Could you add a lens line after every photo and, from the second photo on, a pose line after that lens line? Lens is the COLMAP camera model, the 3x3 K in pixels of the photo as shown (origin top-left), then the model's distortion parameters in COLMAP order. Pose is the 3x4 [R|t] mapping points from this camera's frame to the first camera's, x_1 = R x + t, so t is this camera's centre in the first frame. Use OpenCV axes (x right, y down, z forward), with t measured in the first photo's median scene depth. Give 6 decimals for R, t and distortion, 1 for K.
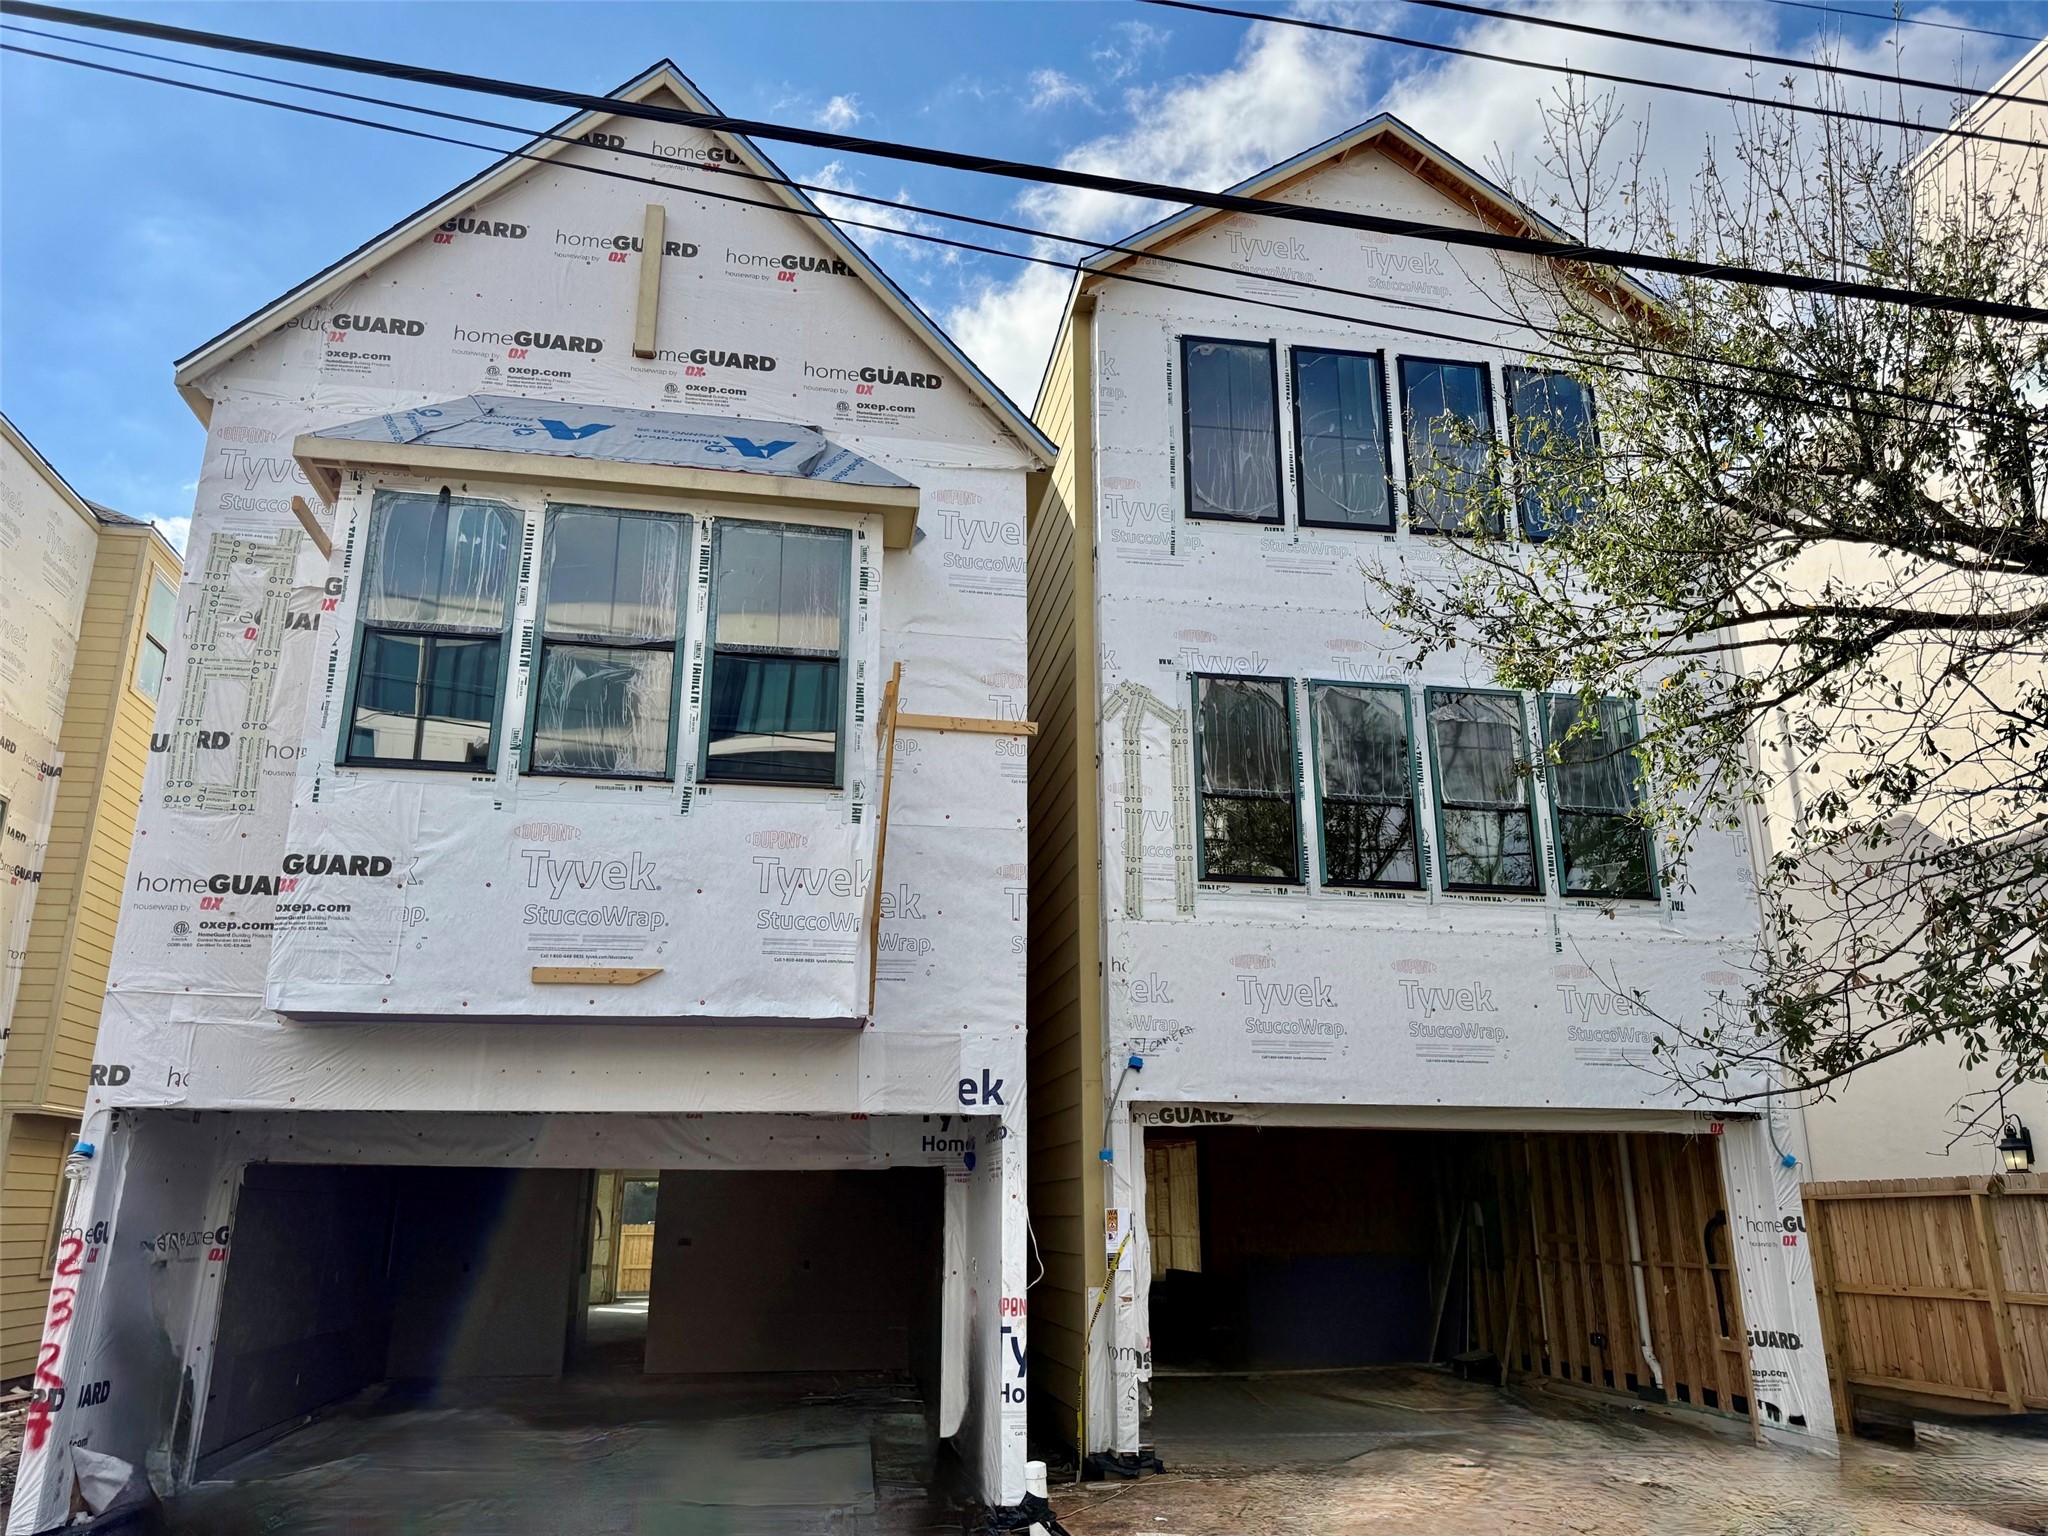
lens RADIAL K [[1456.8, 0, 1024.0], [0, 1456.8, 768.0], [0, 0, 1]] dist [0.069391, -0.071667]
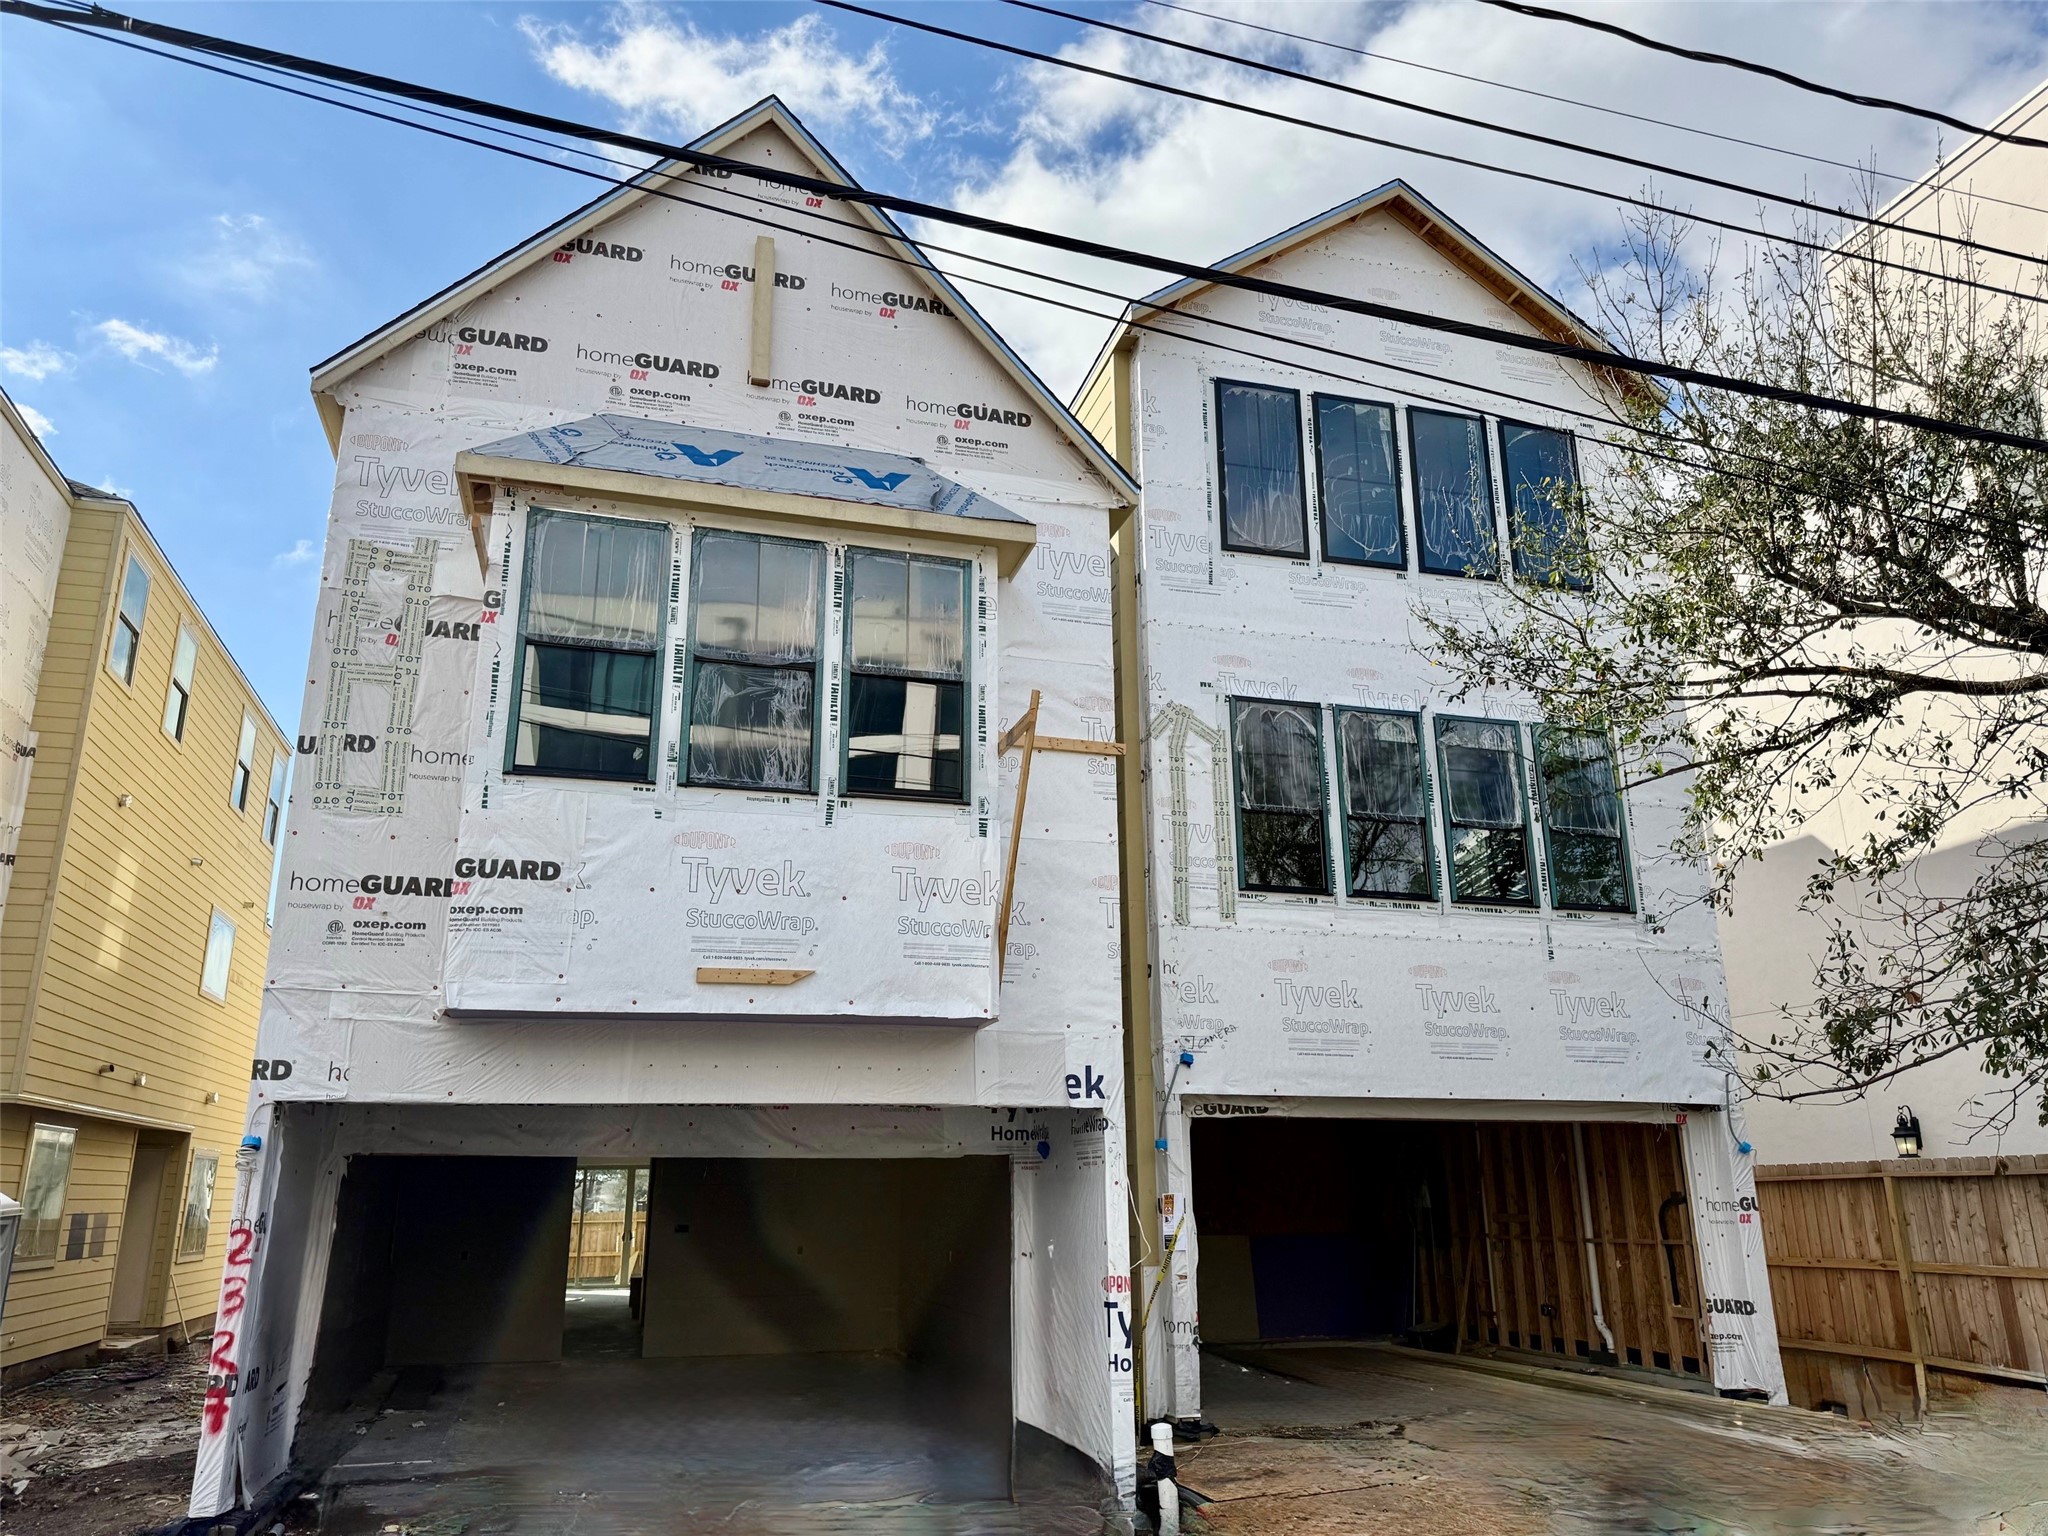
lens RADIAL K [[1453.5, 0, 1027.6], [0, 1453.5, 765.0], [0, 0, 1]] dist [0.093804, -0.117727]
pose [[0.993671, 0.025635, 0.109363, -0.170998], [-0.026416, 0.999635, 0.005697, -0.018847], [-0.109177, -0.008549, 0.993986, -0.060270]]
